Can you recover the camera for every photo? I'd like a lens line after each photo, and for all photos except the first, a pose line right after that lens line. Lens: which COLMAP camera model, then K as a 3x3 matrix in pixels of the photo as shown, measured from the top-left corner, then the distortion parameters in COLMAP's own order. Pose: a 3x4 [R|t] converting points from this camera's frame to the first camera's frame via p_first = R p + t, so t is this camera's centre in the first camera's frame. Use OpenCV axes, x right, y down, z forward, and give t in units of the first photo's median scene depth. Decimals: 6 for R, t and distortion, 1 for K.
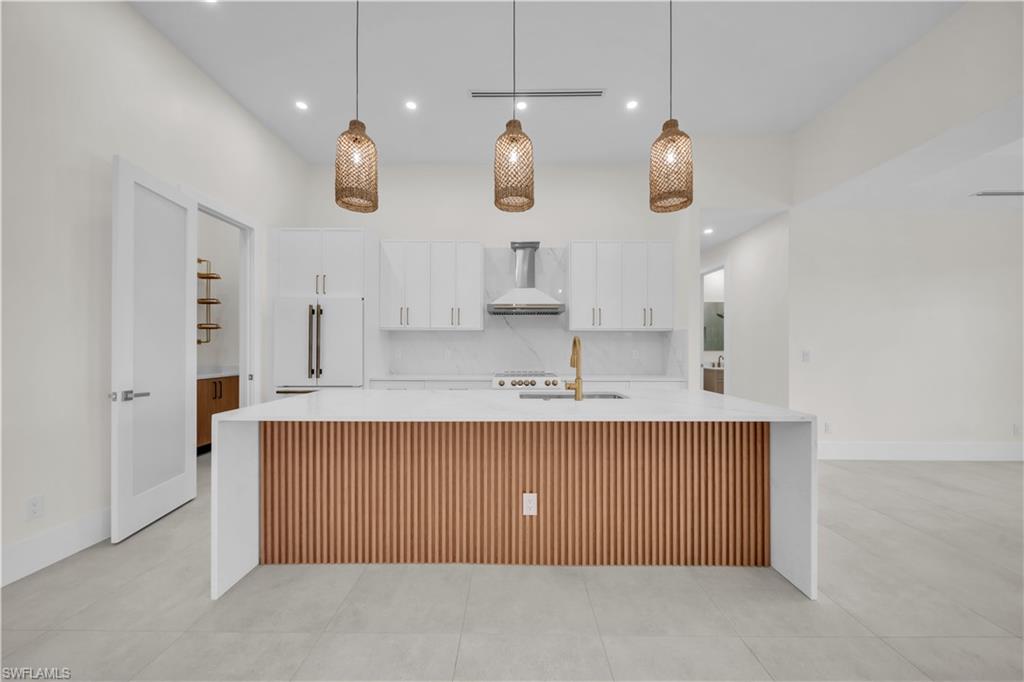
lens RADIAL K [[352.8, 0, 506.9], [0, 352.8, 349.5], [0, 0, 1]] dist [-0.001630, -0.001006]
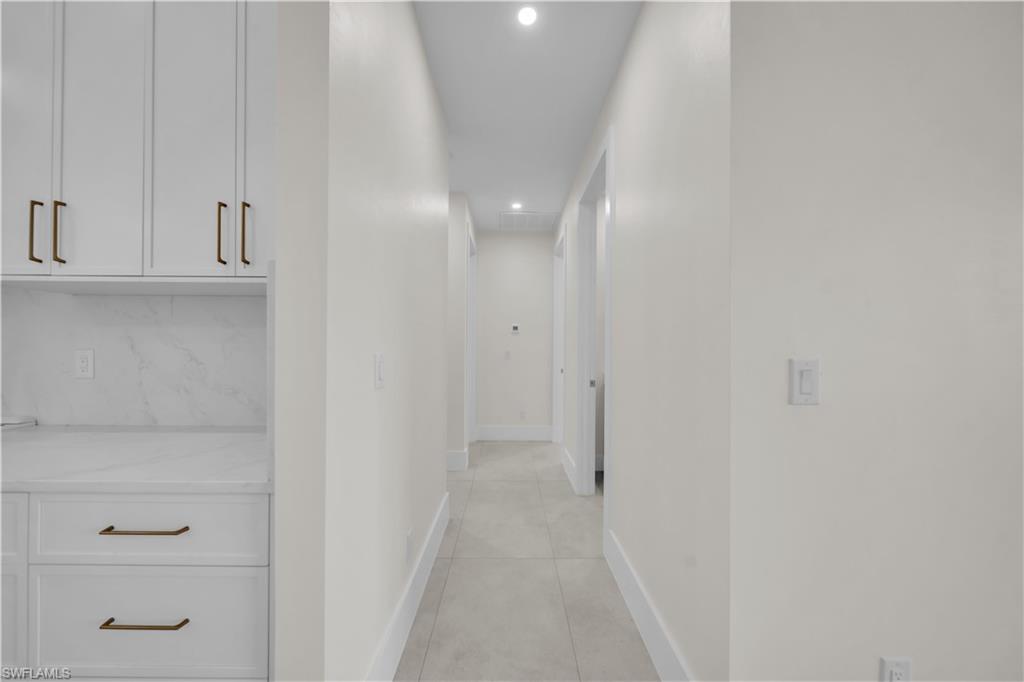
lens RADIAL K [[352.8, 0, 509.9], [0, 352.8, 347.4], [0, 0, 1]] dist [-0.001630, -0.001006]
pose [[0.999828, 0.004904, 0.017867, 0.666285], [-0.004787, 0.999967, -0.006606, -0.002157], [-0.017898, 0.006519, 0.999819, 0.782315]]
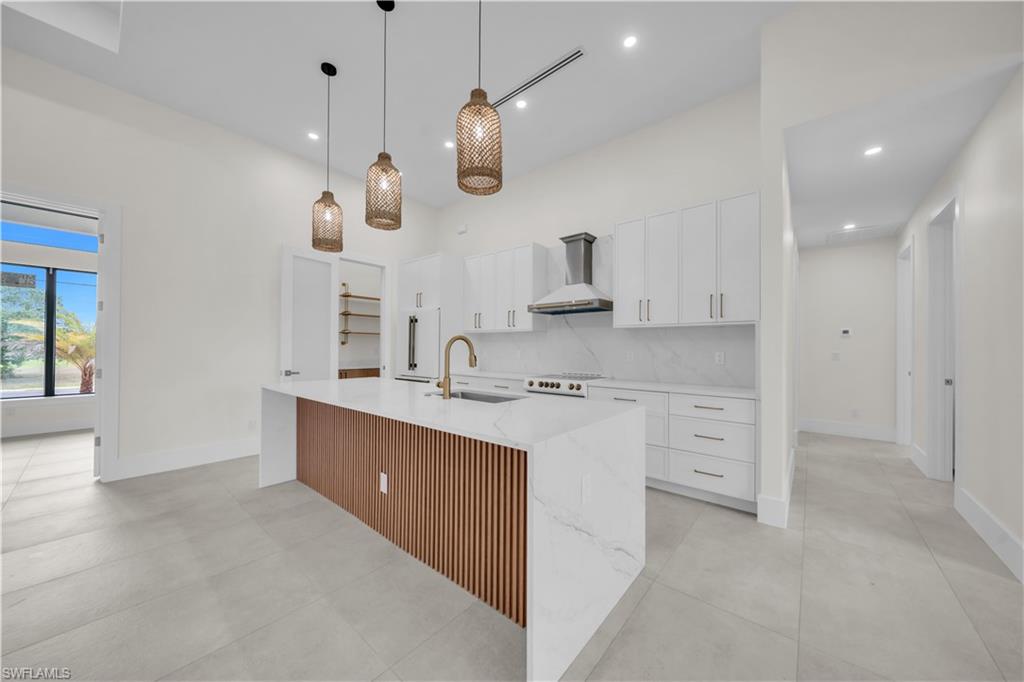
lens RADIAL K [[352.8, 0, 512.9], [0, 352.8, 346.9], [0, 0, 1]] dist [-0.001630, -0.001006]
pose [[0.773329, 0.000537, -0.634004, 0.578586], [-0.008338, 0.999922, -0.009323, 0.001786], [0.633950, 0.012496, 0.773273, 0.193825]]
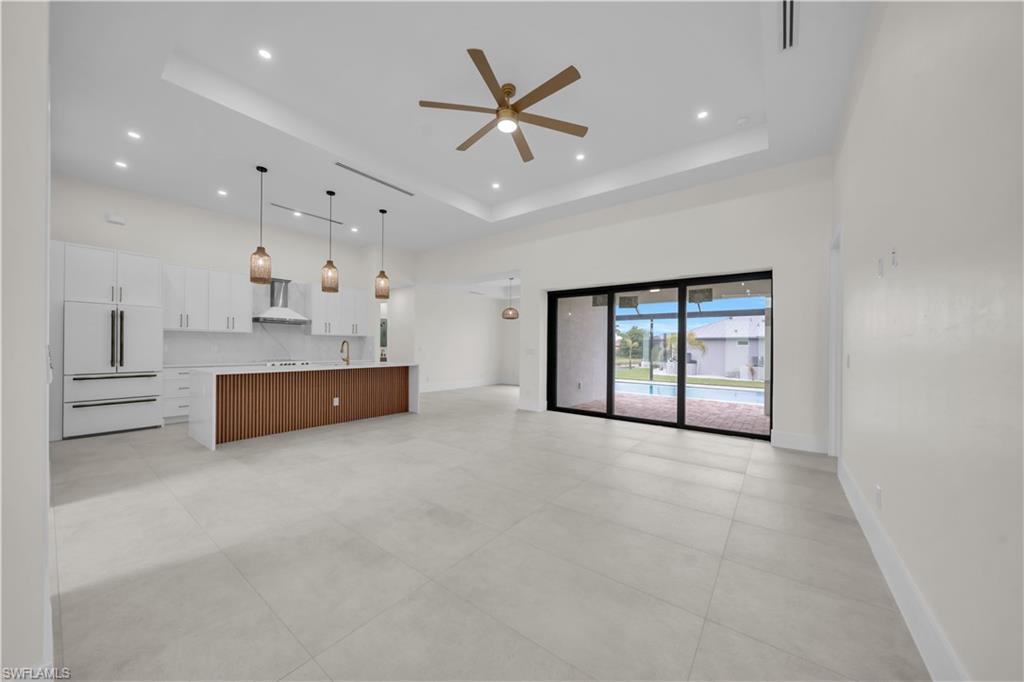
lens RADIAL K [[352.8, 0, 514.2], [0, 352.8, 349.7], [0, 0, 1]] dist [-0.001630, -0.001006]
pose [[0.586946, -0.002834, 0.809621, -0.699501], [-0.003226, 0.999978, 0.005839, 0.007406], [-0.809619, -0.006039, 0.586924, -0.902679]]
